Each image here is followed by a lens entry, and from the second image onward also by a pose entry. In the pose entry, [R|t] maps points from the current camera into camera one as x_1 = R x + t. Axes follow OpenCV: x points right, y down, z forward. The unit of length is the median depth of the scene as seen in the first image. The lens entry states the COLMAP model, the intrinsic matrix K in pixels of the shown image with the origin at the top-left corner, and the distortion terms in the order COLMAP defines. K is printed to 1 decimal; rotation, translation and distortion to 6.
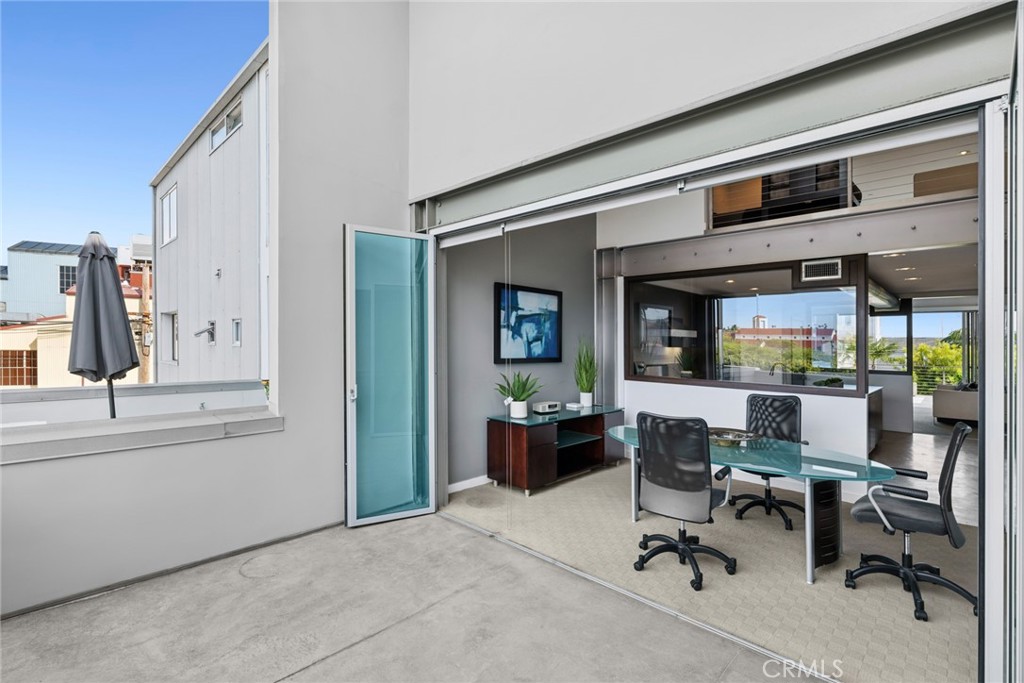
lens RADIAL K [[470.7, 0, 513.6], [0, 470.7, 348.1], [0, 0, 1]] dist [0.003174, 0.000261]
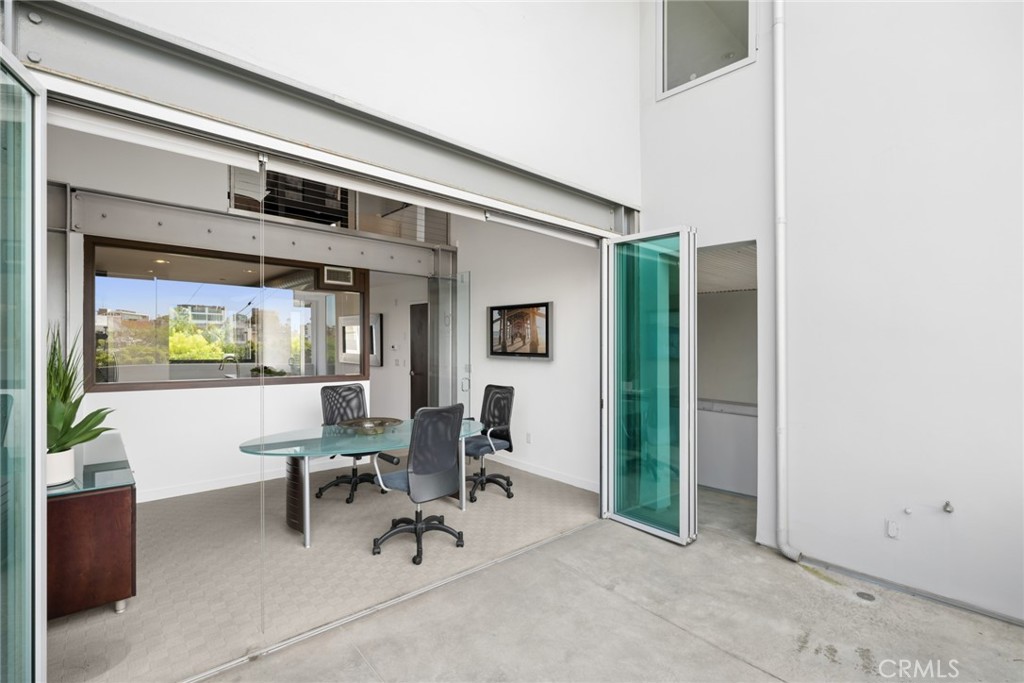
lens RADIAL K [[470.7, 0, 512.7], [0, 470.7, 330.6], [0, 0, 1]] dist [0.003174, 0.000261]
pose [[0.068084, 0.011636, 0.997612, -0.581671], [-0.001143, 0.999932, -0.011585, -0.017814], [-0.997679, -0.000352, 0.068093, 0.566836]]
